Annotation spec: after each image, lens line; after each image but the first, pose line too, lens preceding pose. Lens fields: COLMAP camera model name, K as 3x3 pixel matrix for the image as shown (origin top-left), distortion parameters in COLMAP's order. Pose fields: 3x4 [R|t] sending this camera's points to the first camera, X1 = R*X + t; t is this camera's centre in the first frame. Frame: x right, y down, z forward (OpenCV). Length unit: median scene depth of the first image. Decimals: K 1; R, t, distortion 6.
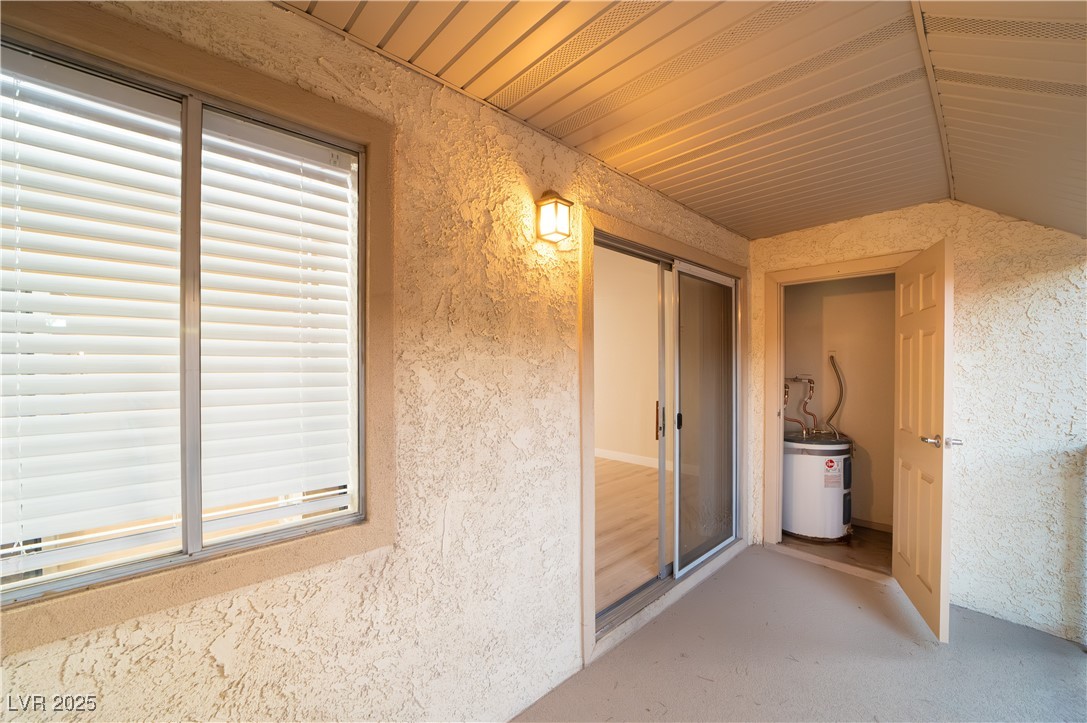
lens RADIAL K [[430.4, 0, 545.0], [0, 430.4, 369.2], [0, 0, 1]] dist [-0.034521, 0.008759]
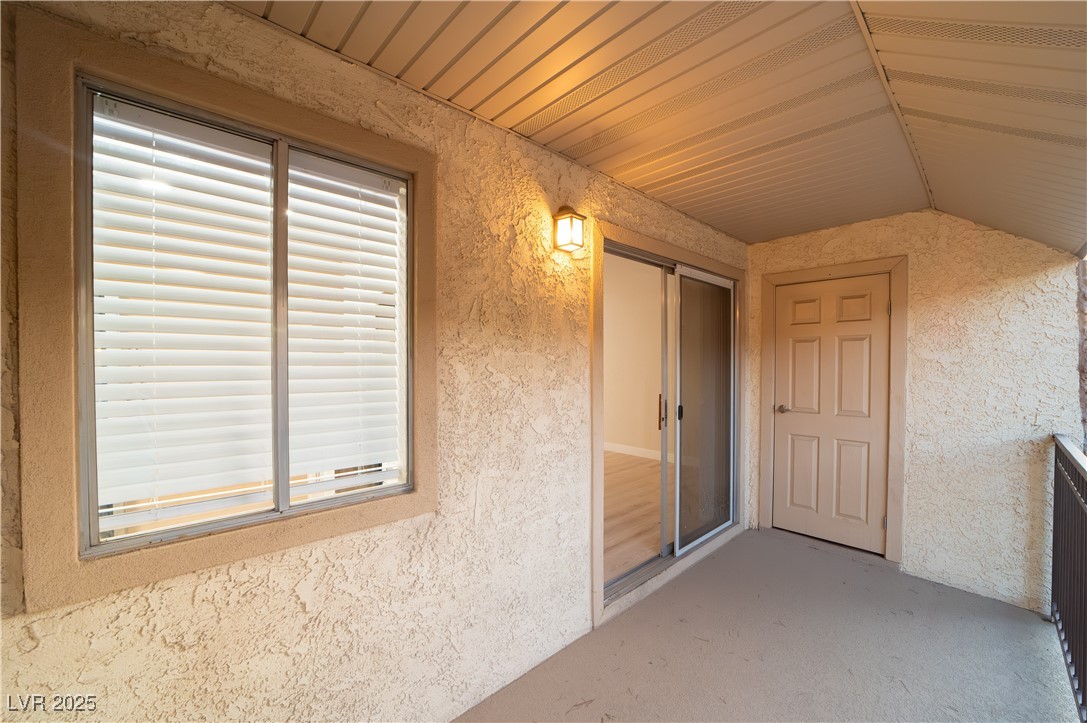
lens RADIAL K [[430.4, 0, 545.0], [0, 430.4, 369.2], [0, 0, 1]] dist [-0.034521, 0.008759]
pose [[0.999963, 0.002907, -0.008040, -0.036896], [-0.002844, 0.999965, 0.007833, 0.005323], [0.008062, -0.007810, 0.999937, -0.152599]]
